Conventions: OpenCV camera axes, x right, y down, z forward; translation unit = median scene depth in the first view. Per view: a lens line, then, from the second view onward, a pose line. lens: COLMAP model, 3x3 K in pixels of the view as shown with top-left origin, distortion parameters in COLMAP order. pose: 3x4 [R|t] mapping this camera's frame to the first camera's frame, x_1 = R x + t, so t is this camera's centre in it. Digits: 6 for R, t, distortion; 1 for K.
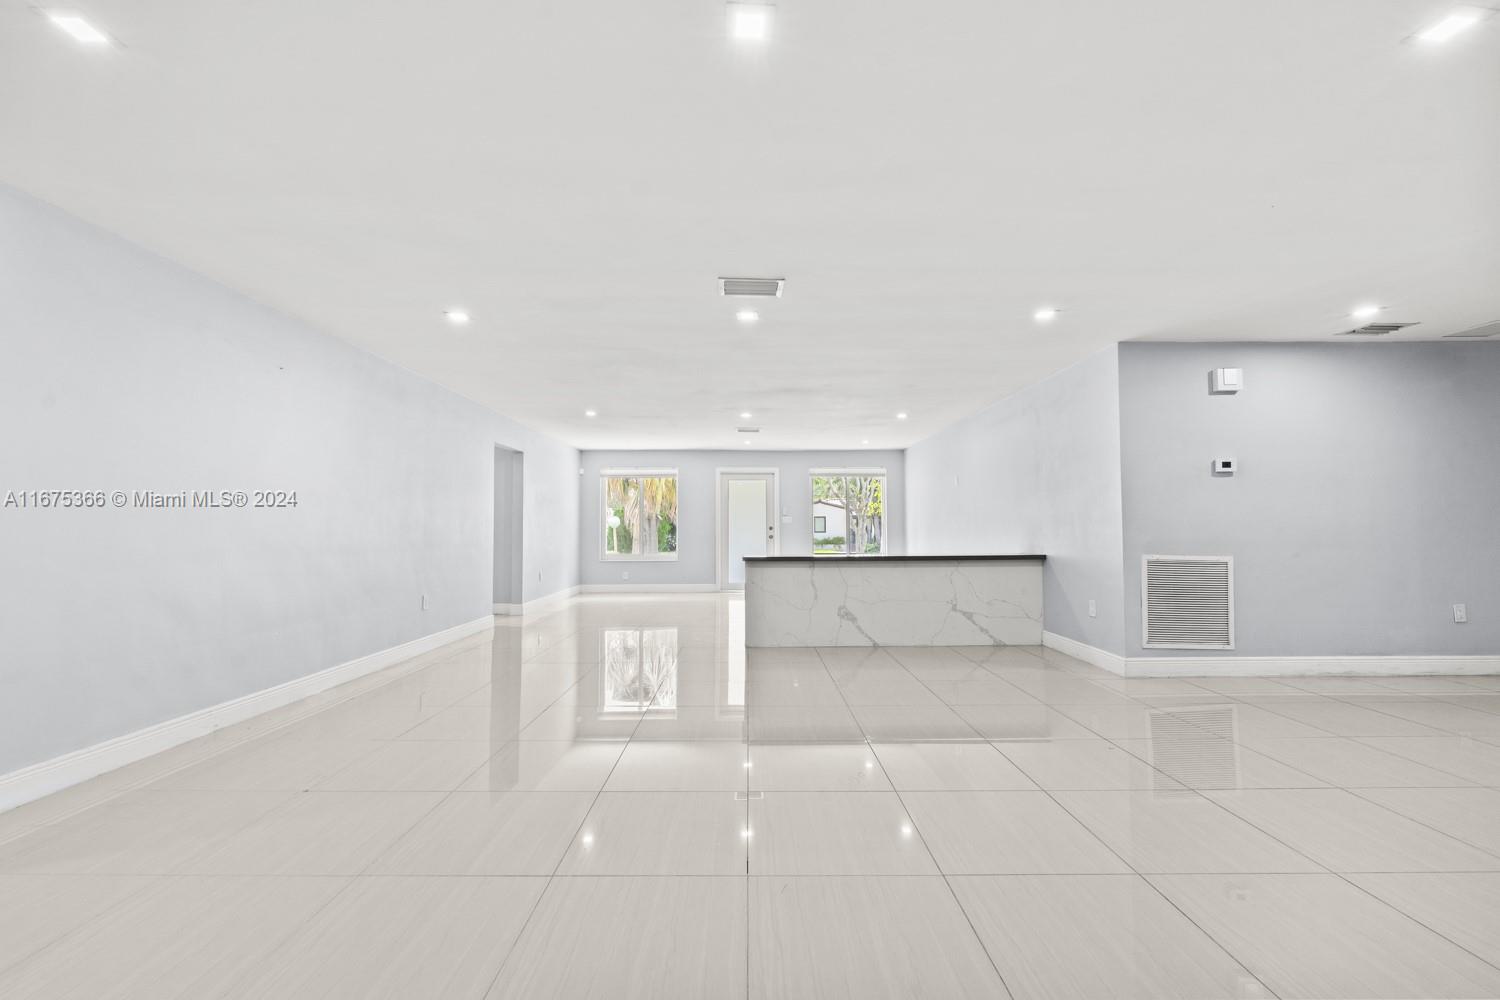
lens RADIAL K [[610.1, 0, 755.8], [0, 610.1, 509.3], [0, 0, 1]] dist [-0.002311, -0.000809]
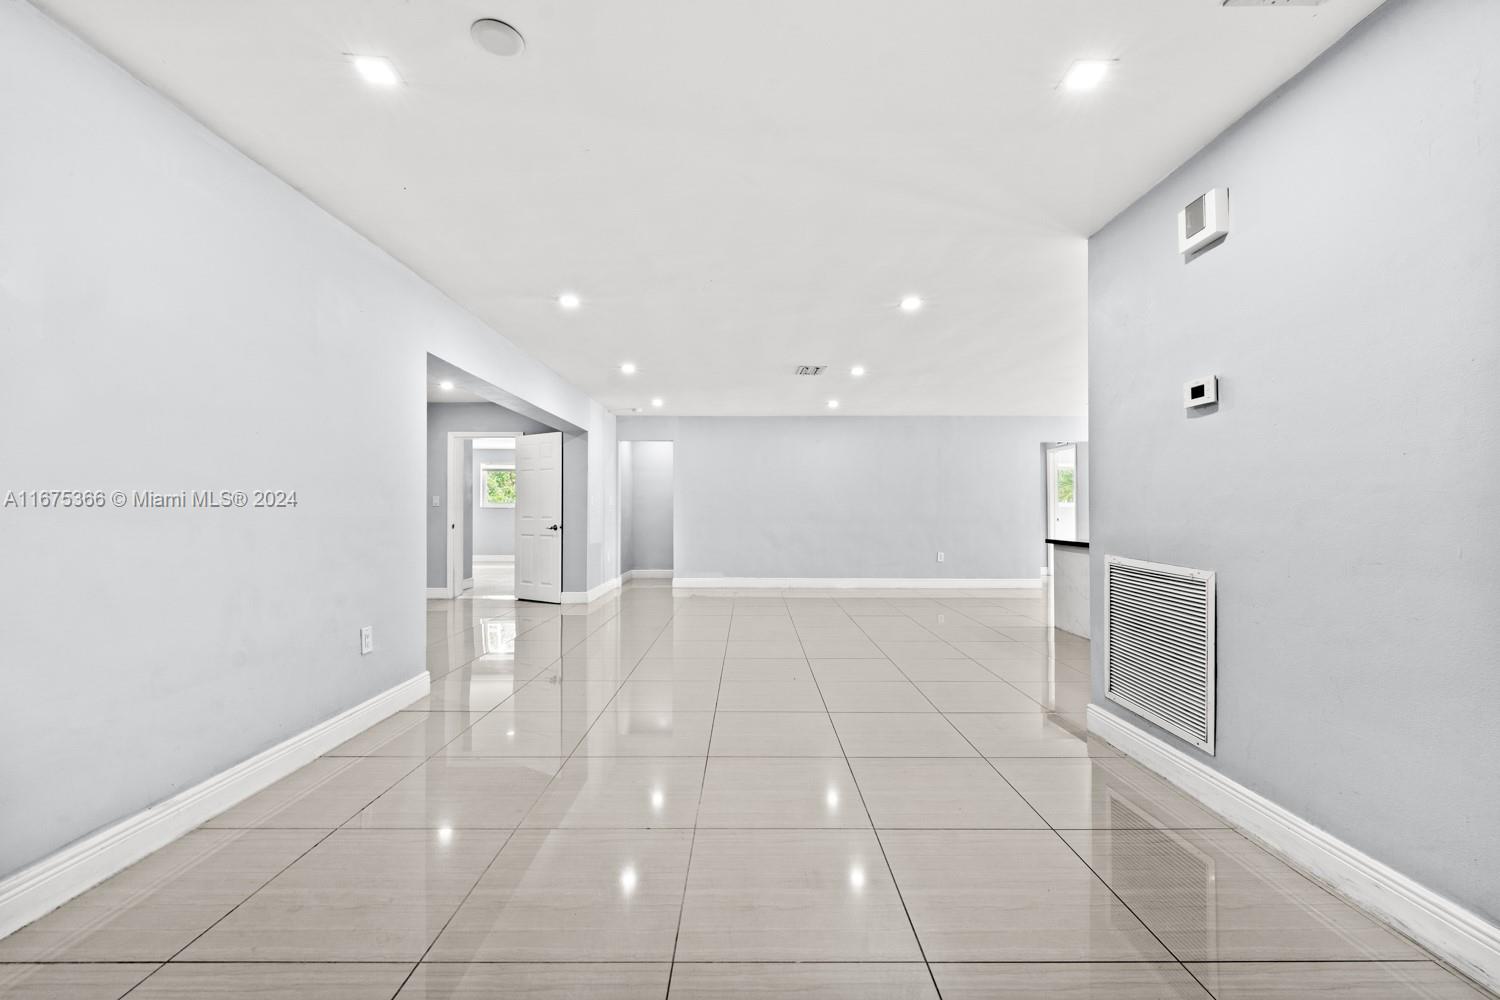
lens RADIAL K [[610.1, 0, 750.6], [0, 610.1, 503.9], [0, 0, 1]] dist [-0.002311, -0.000809]
pose [[0.003971, -0.007738, -0.999962, 1.017183], [0.039000, 0.999210, -0.007577, 0.008190], [0.999231, -0.038968, 0.004270, 0.490234]]
